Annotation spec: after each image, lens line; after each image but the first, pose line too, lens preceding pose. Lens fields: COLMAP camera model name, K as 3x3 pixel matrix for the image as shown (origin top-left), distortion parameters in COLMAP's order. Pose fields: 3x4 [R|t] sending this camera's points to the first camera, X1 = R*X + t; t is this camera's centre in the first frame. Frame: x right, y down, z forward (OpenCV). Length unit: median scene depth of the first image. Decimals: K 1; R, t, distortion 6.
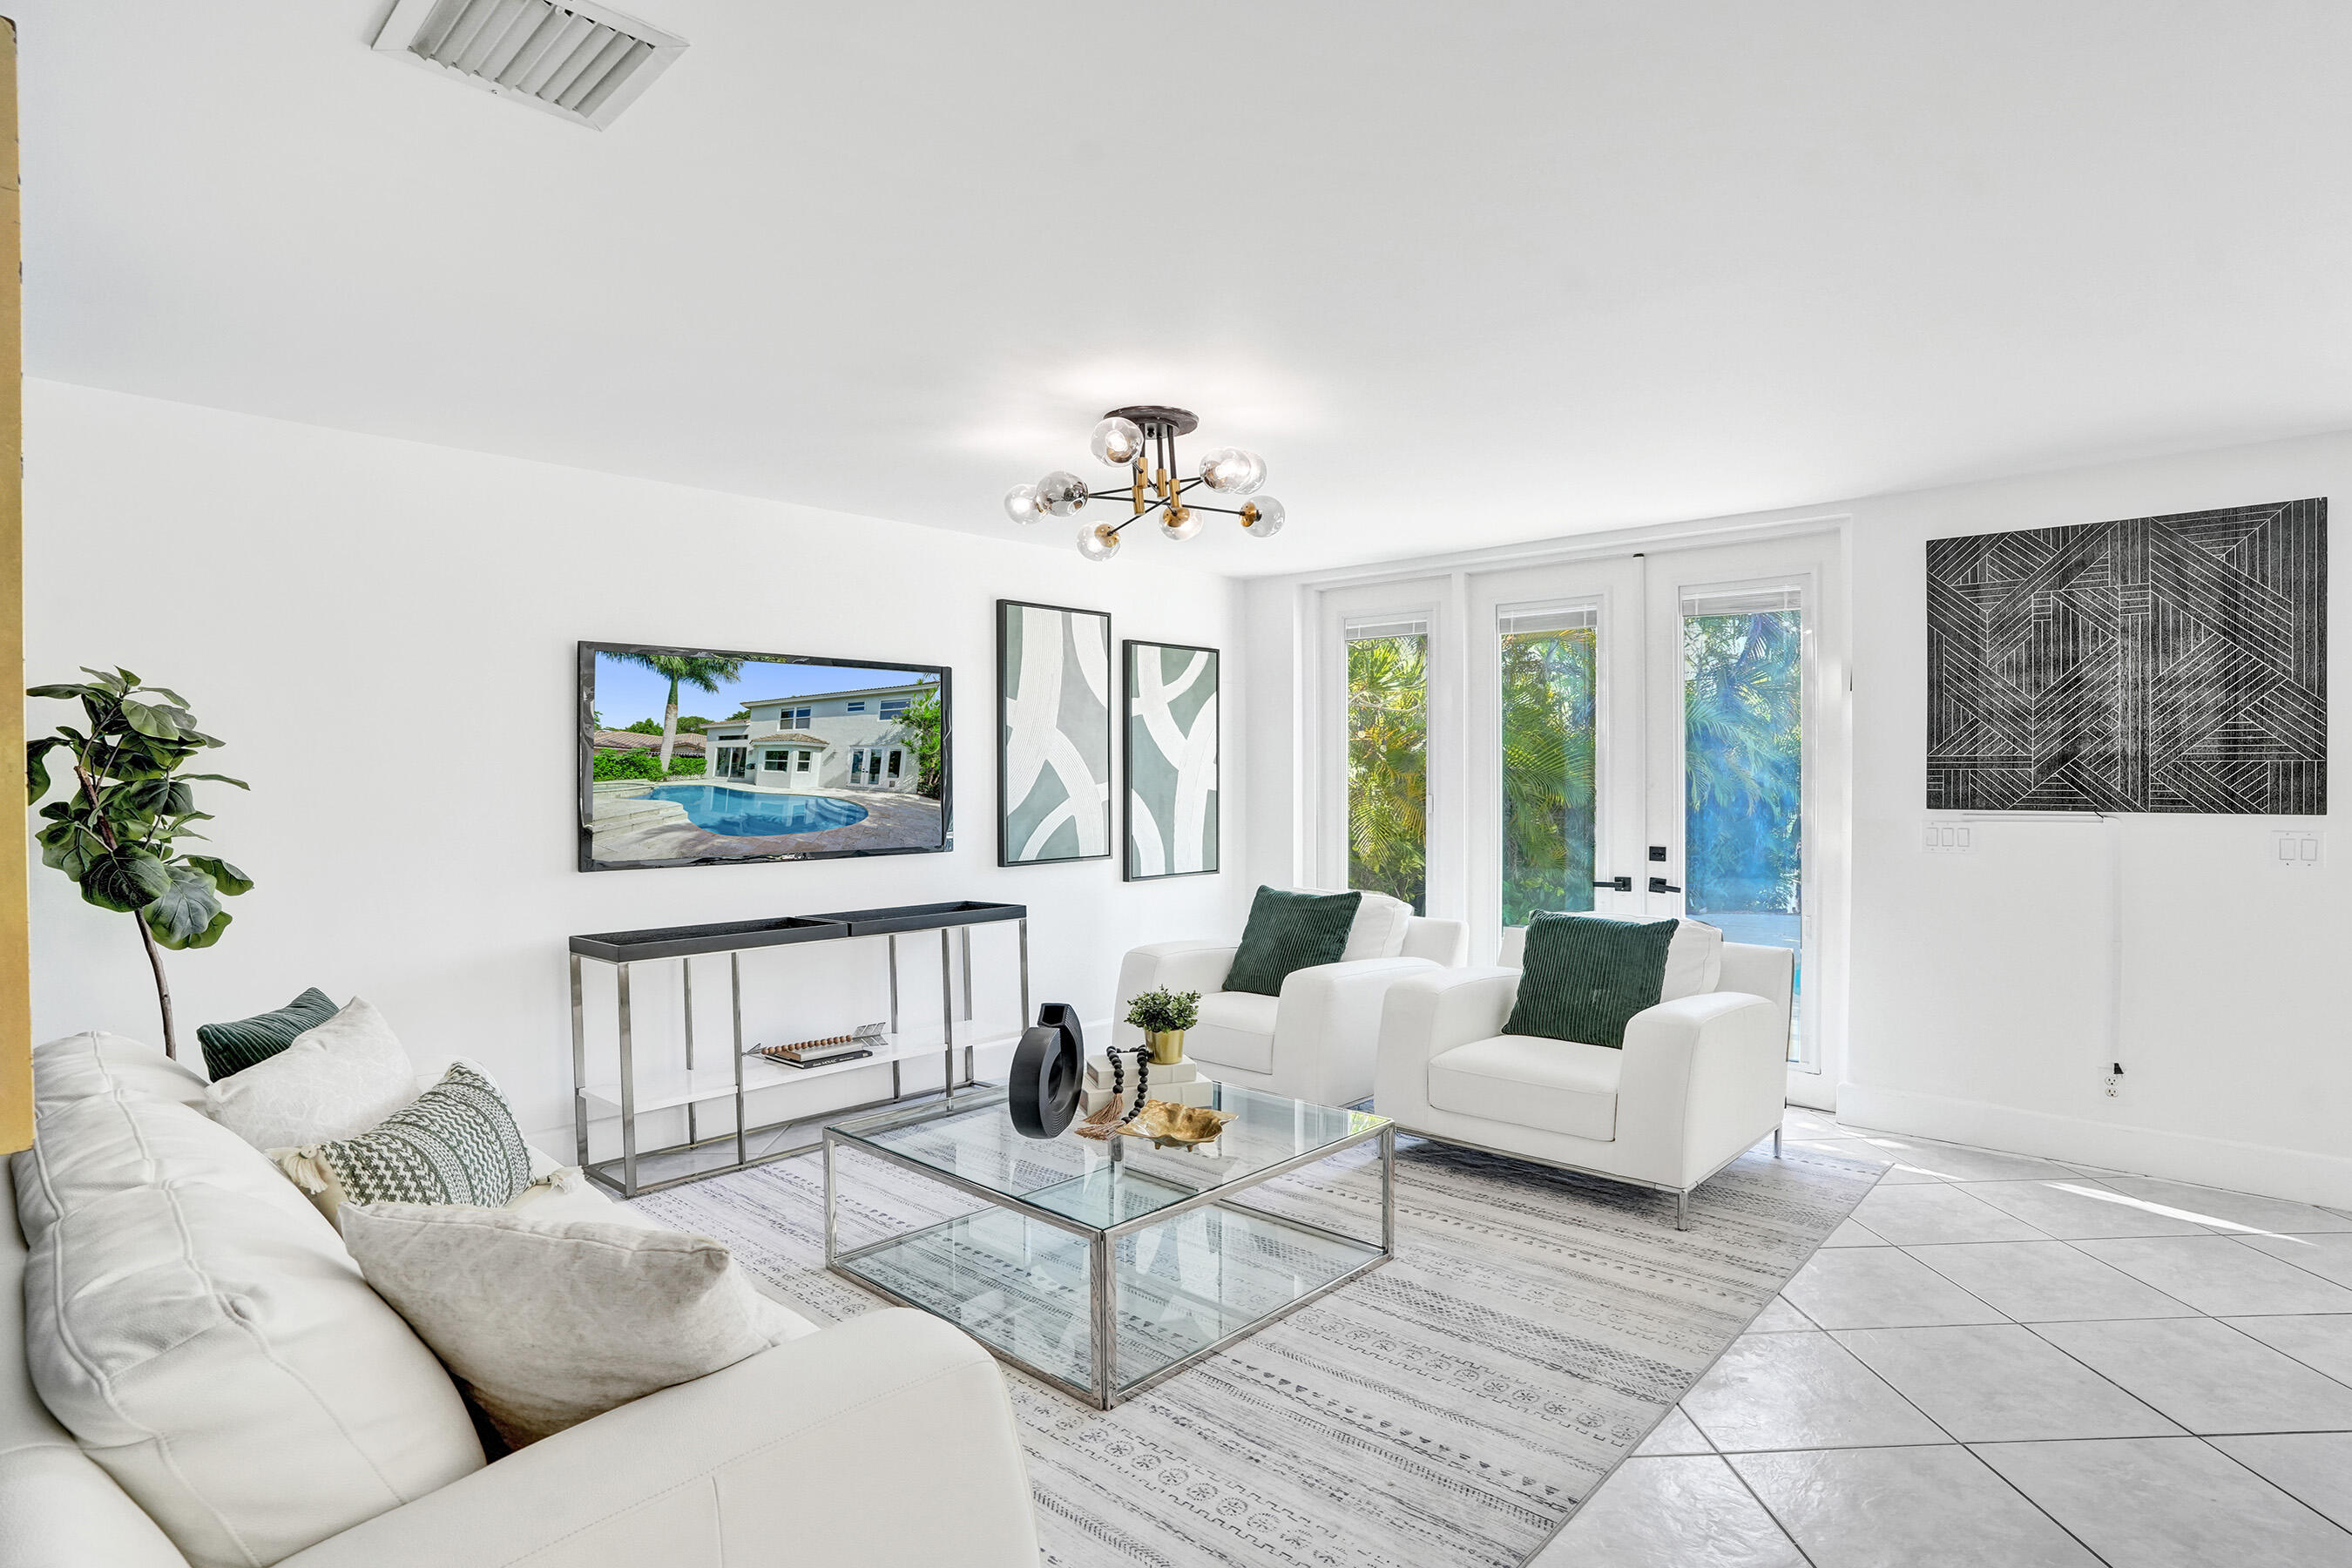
lens RADIAL K [[1218.2, 0, 1182.7], [0, 1218.2, 782.2], [0, 0, 1]] dist [-0.069921, 0.027099]
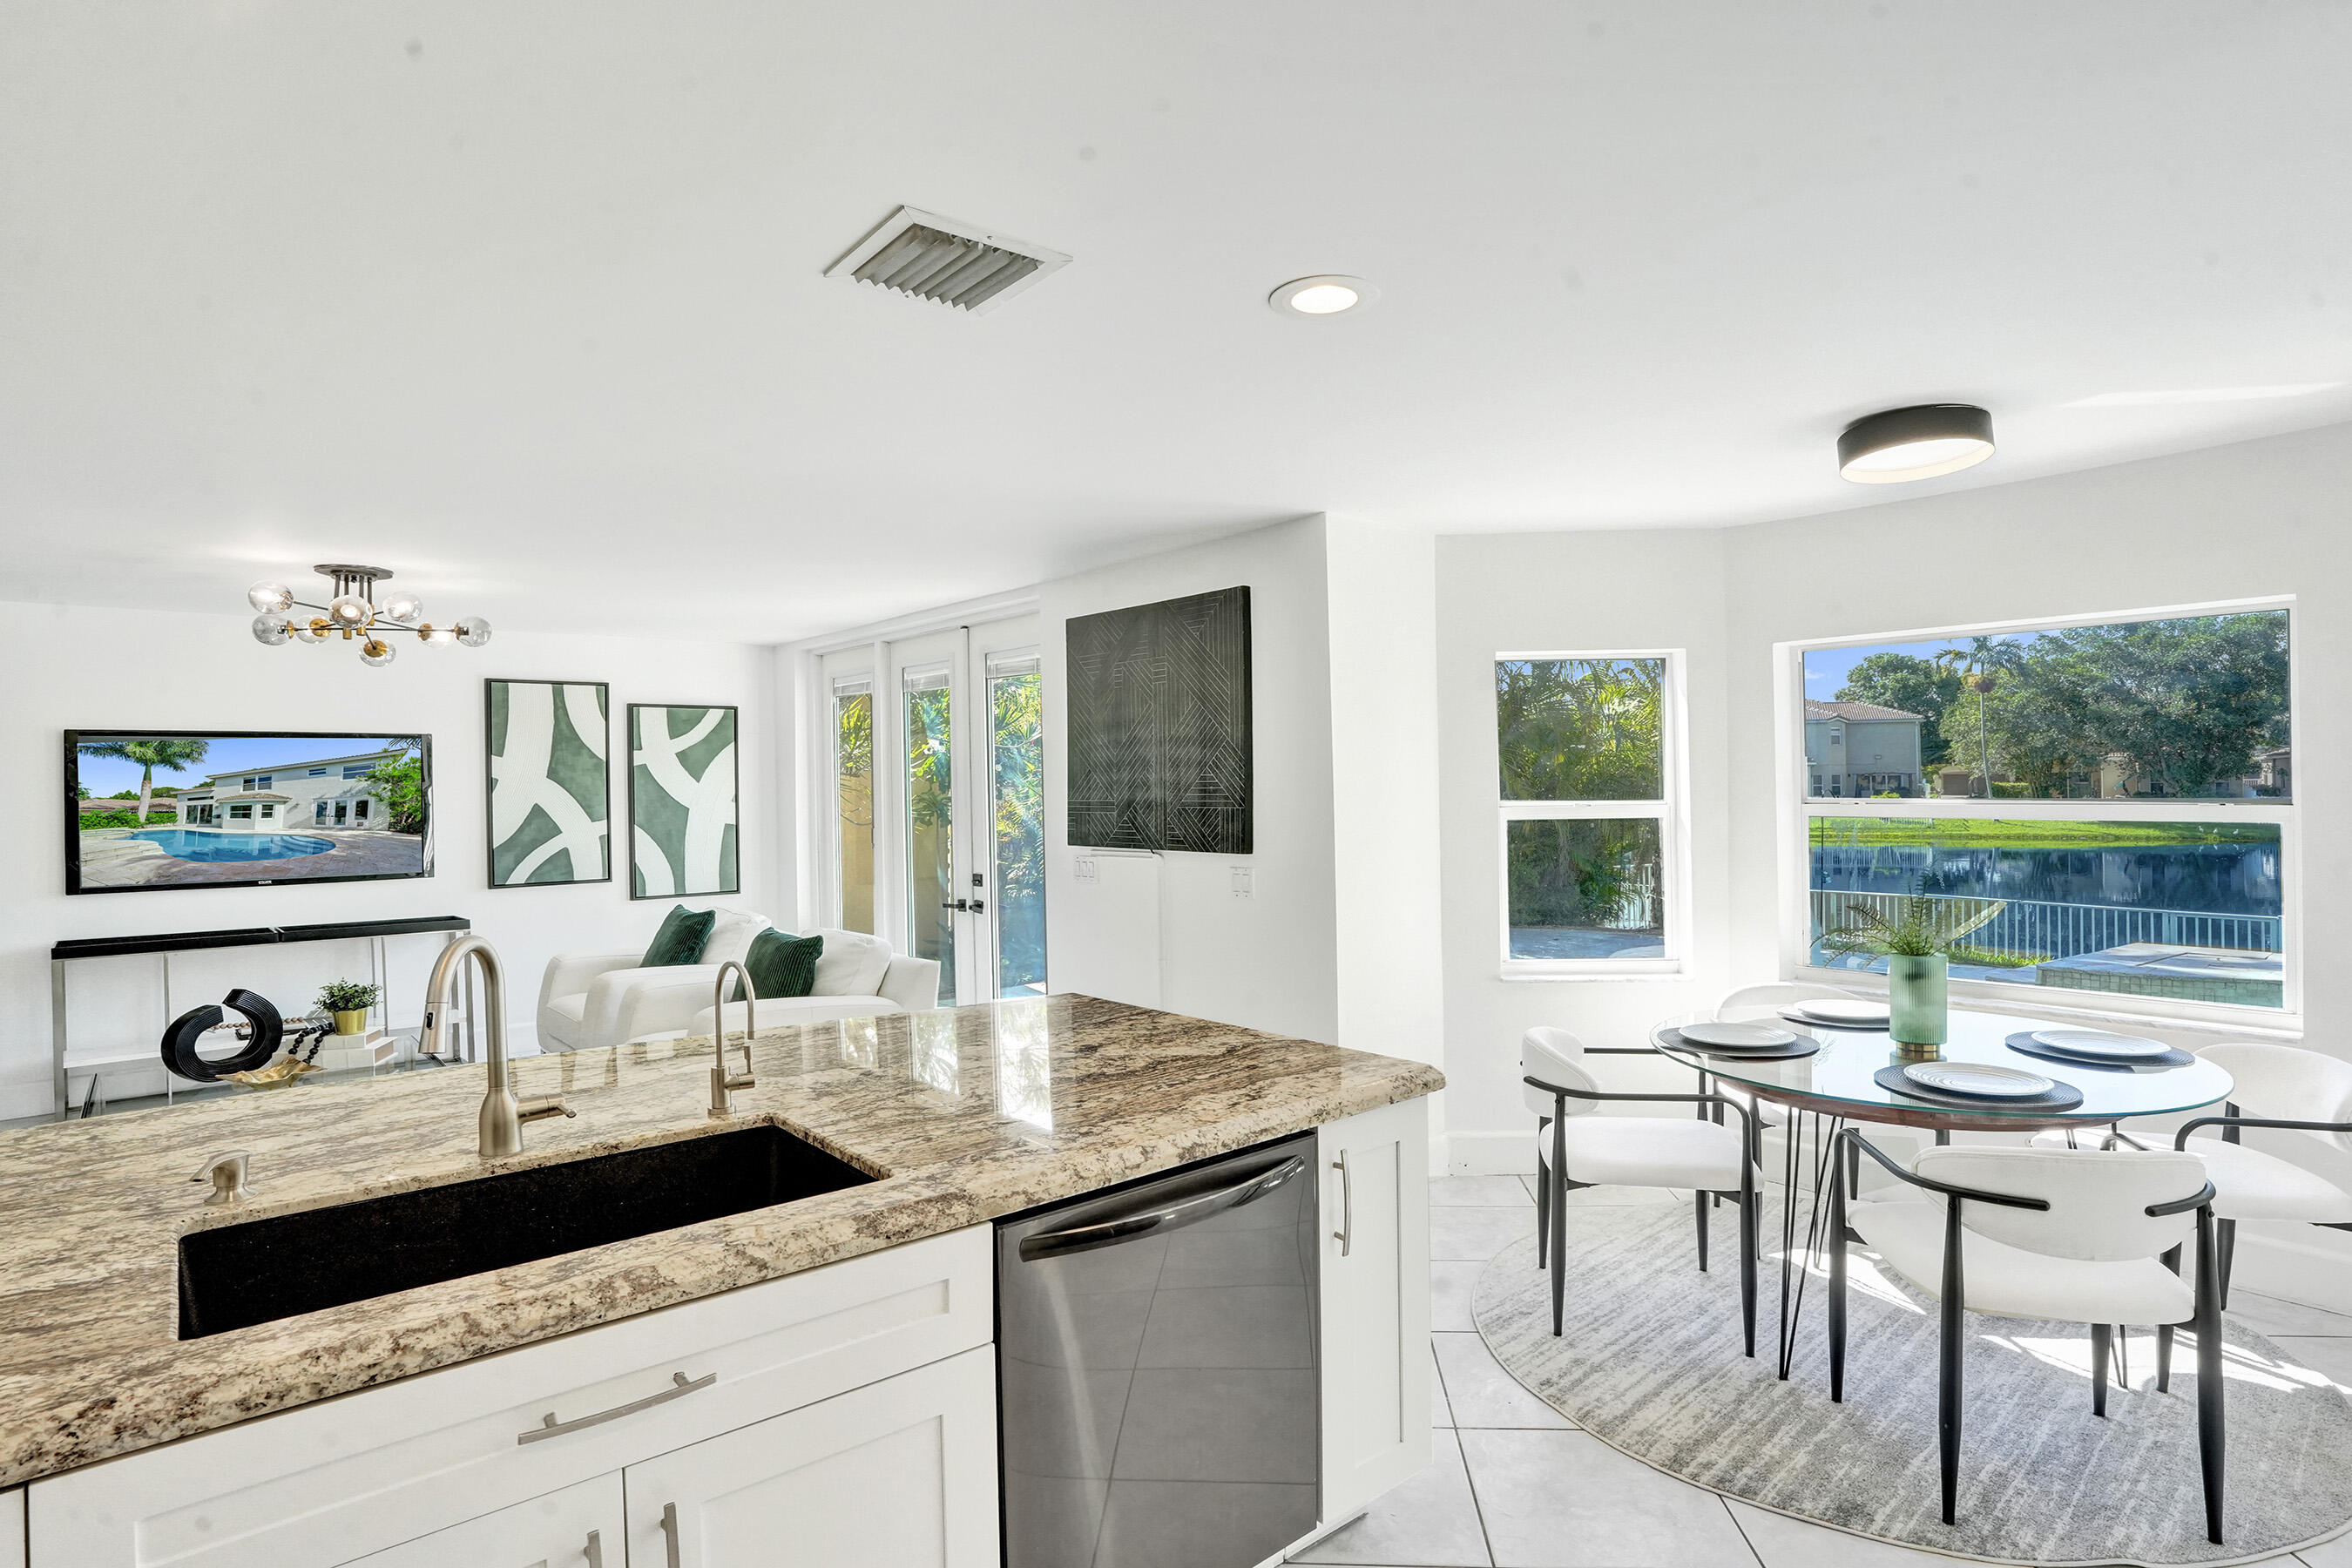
lens RADIAL K [[1218.2, 0, 1182.7], [0, 1218.2, 782.2], [0, 0, 1]] dist [-0.069921, 0.027099]
pose [[0.994035, -0.011274, -0.108474, 0.948601], [0.010300, 0.999902, -0.009532, -0.030254], [0.108571, 0.008358, 0.994054, -0.212540]]
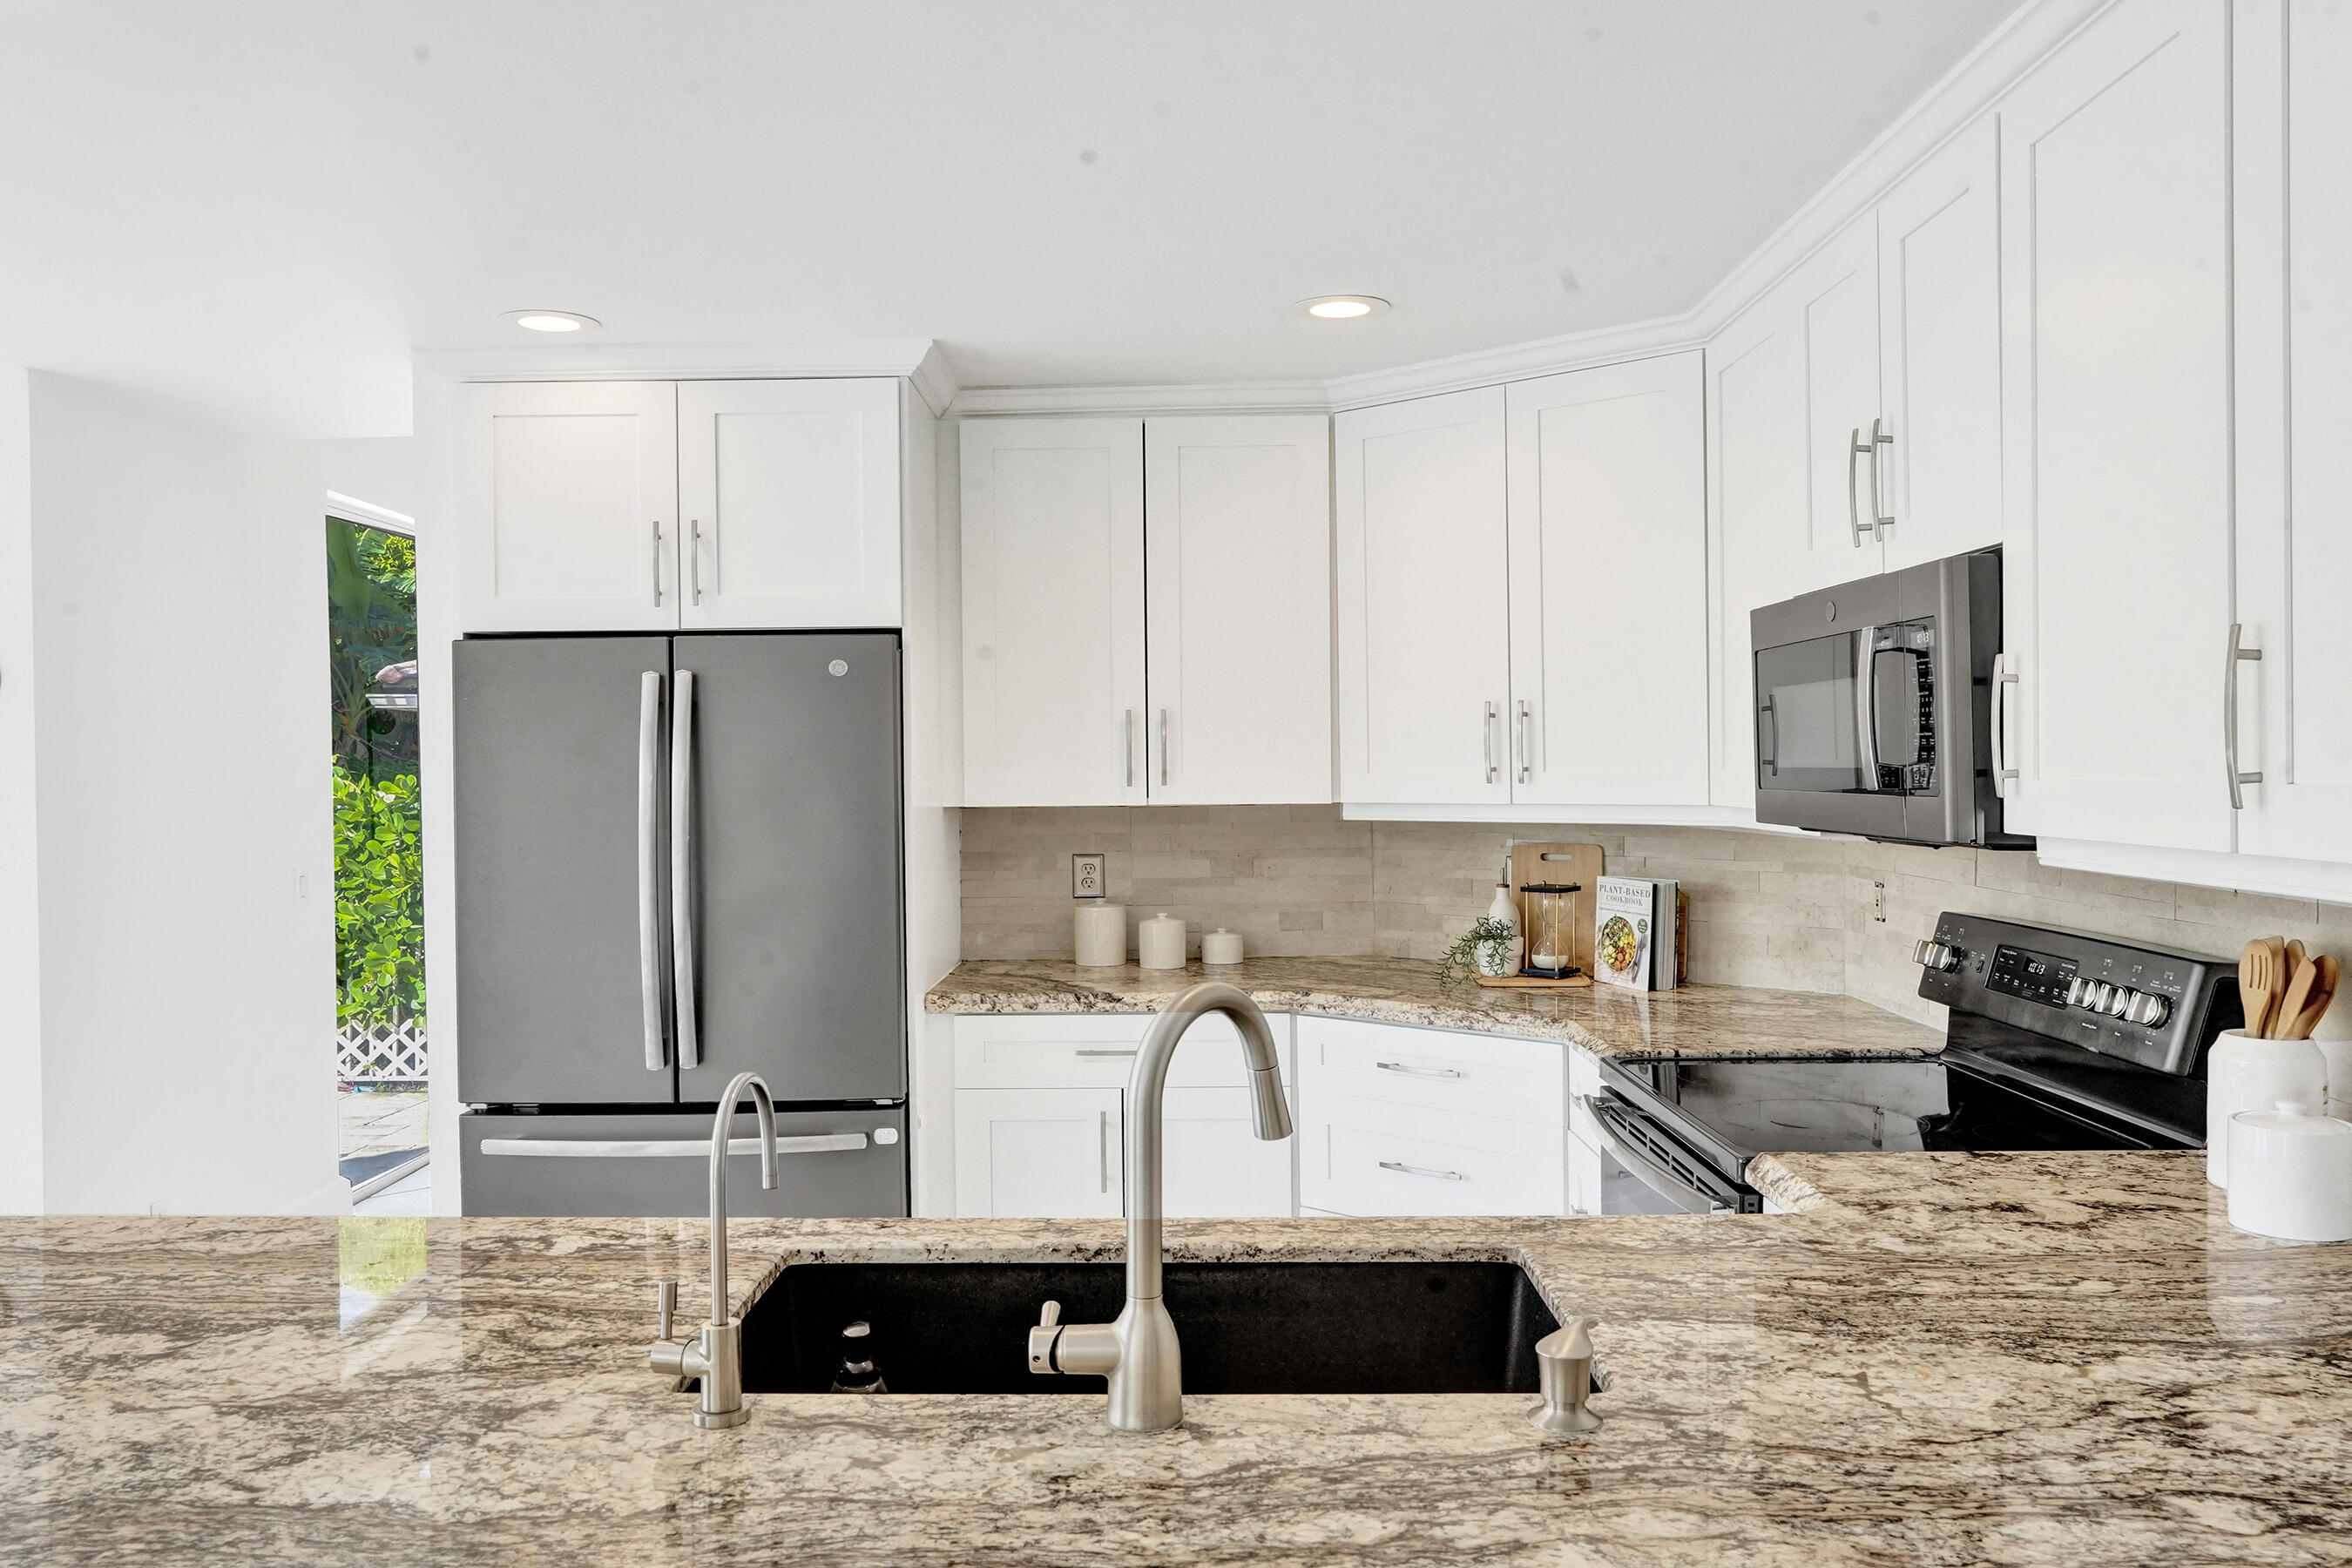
lens RADIAL K [[1741.5, 0, 1176.0], [0, 1741.5, 784.0], [0, 0, 1]] dist [-0.021119, 0.010434]
pose [[-0.678690, -0.000105, 0.734425, 0.353922], [0.015600, 0.999772, 0.014560, -0.029129], [-0.734259, 0.021339, -0.678534, 0.469278]]
